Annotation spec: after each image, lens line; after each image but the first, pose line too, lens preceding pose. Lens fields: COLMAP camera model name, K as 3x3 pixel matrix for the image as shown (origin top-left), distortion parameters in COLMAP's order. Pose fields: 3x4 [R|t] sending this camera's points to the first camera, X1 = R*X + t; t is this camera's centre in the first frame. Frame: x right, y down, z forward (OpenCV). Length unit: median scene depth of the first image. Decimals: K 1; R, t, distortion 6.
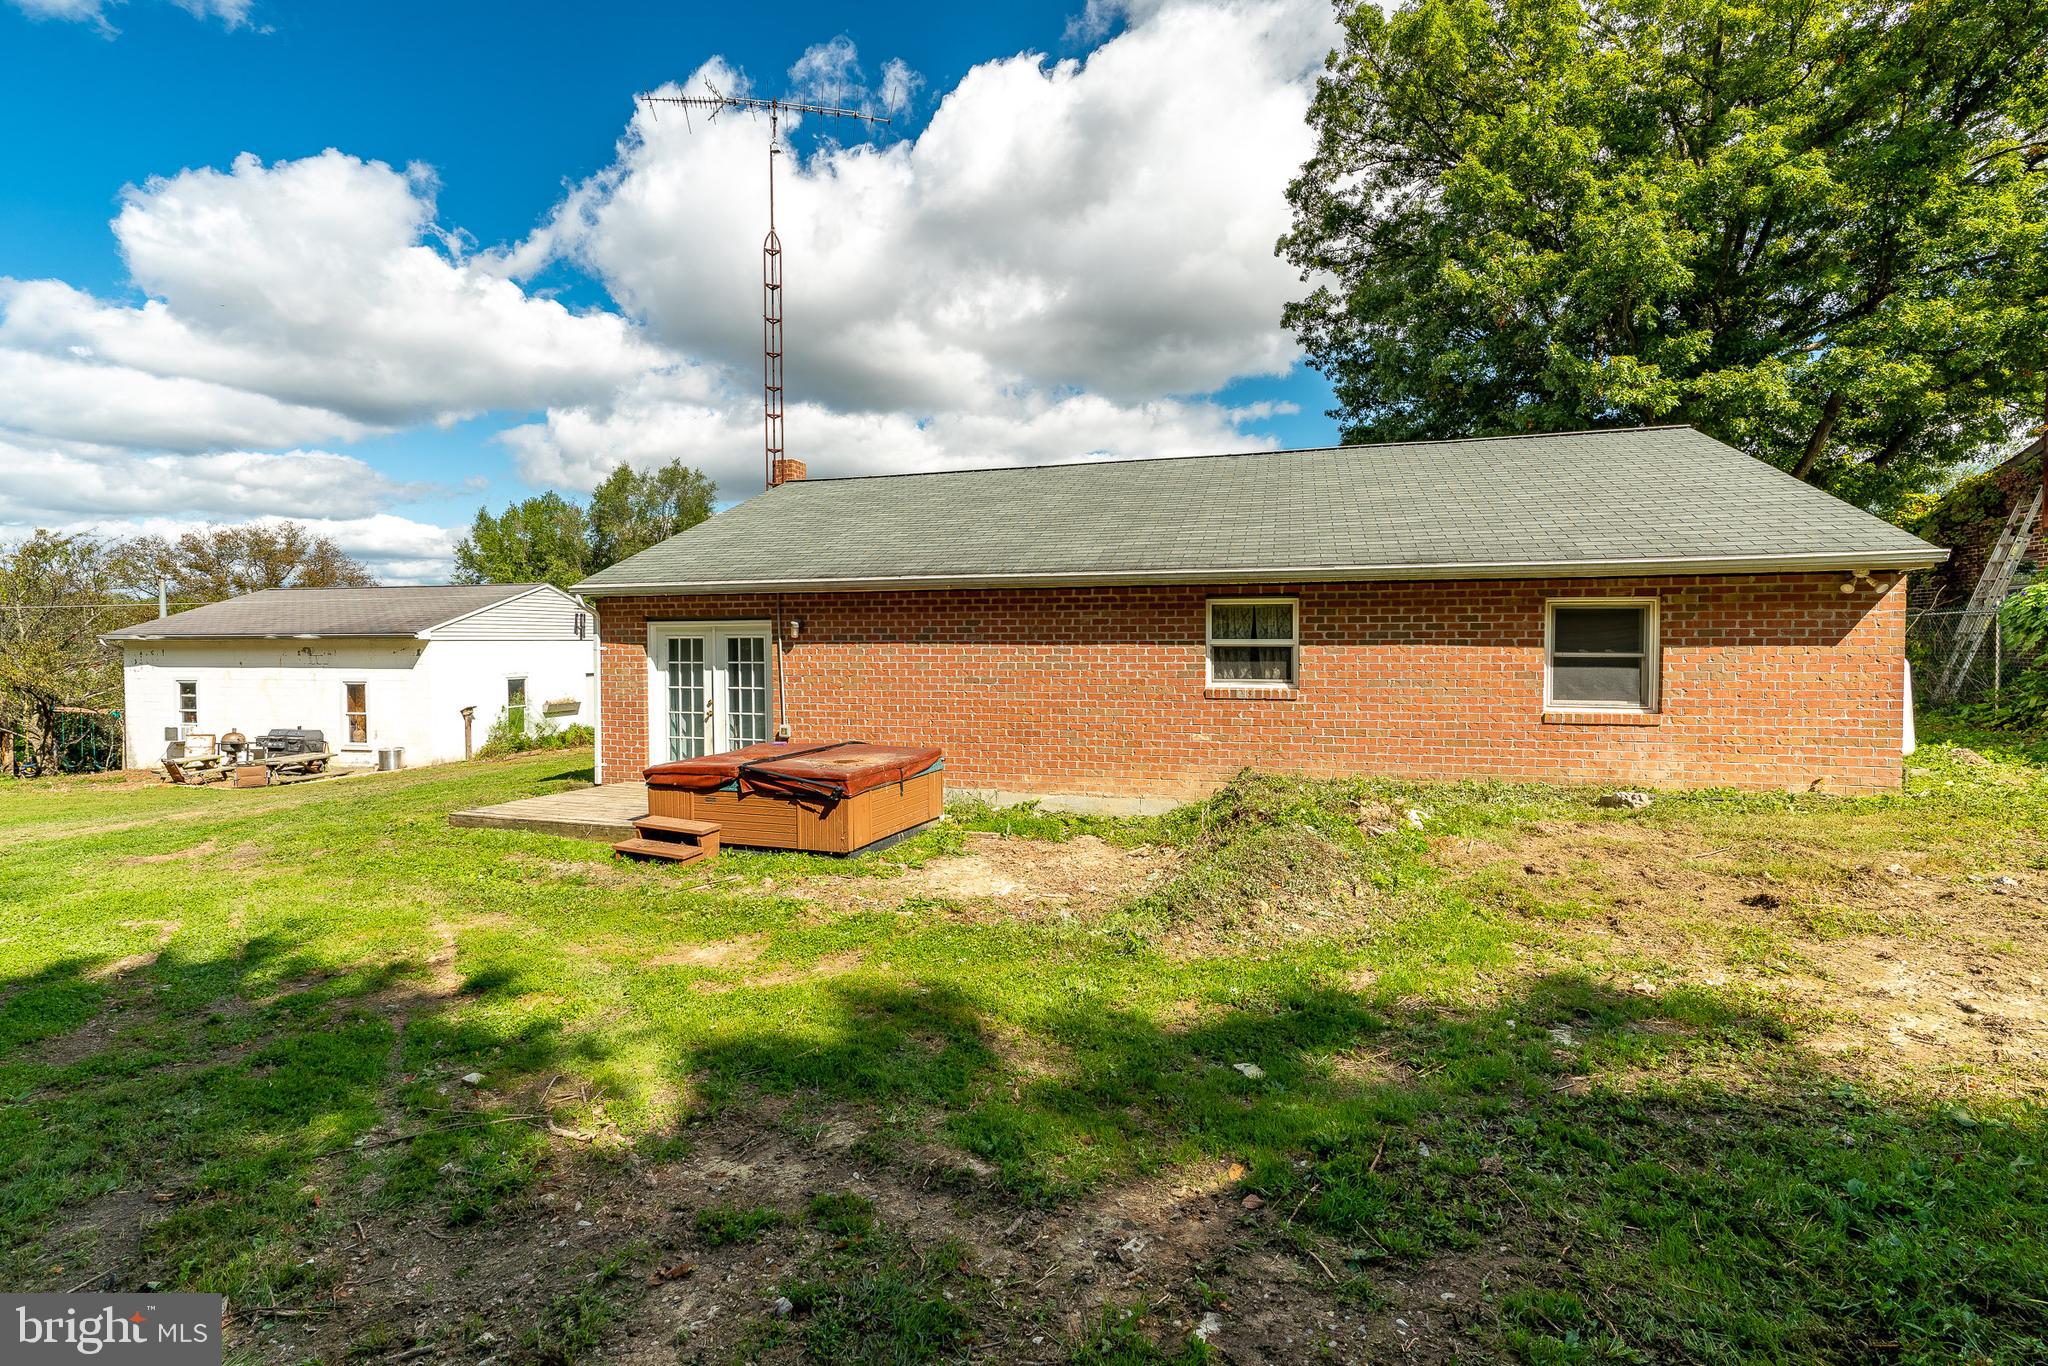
lens RADIAL K [[944.4, 0, 1029.4], [0, 944.4, 677.6], [0, 0, 1]] dist [0.003365, -0.000184]
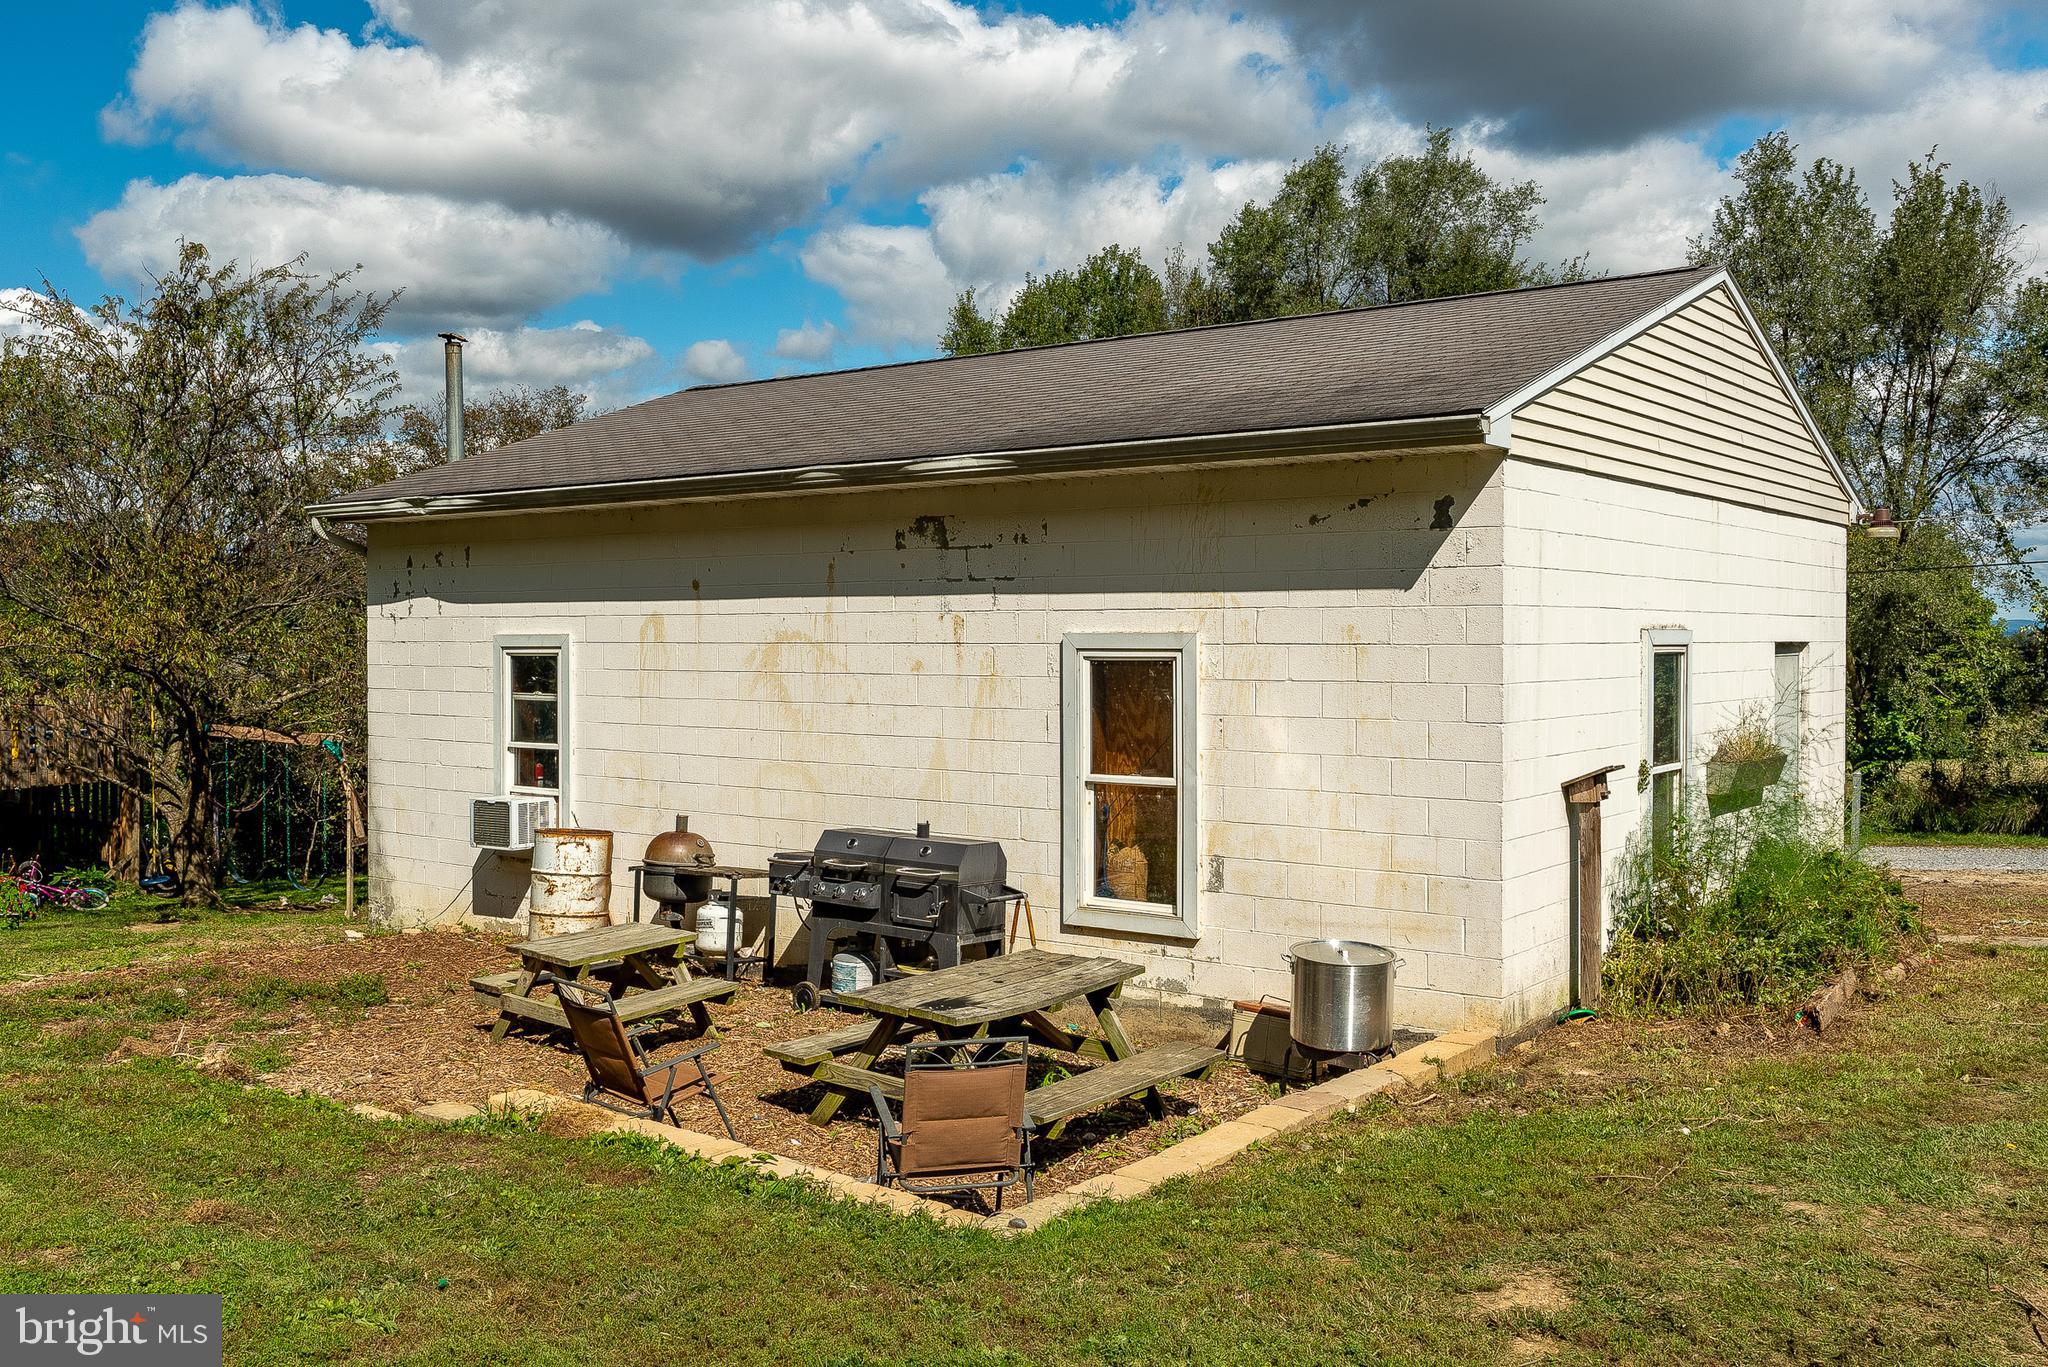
lens RADIAL K [[1789.0, 0, 1022.6], [0, 1789.0, 679.4], [0, 0, 1]] dist [-0.016572, -0.003393]
pose [[0.926794, 0.011591, -0.375392, -0.538977], [-0.015850, 0.999840, -0.008259, 0.015875], [0.375236, 0.013604, 0.926830, 0.539108]]
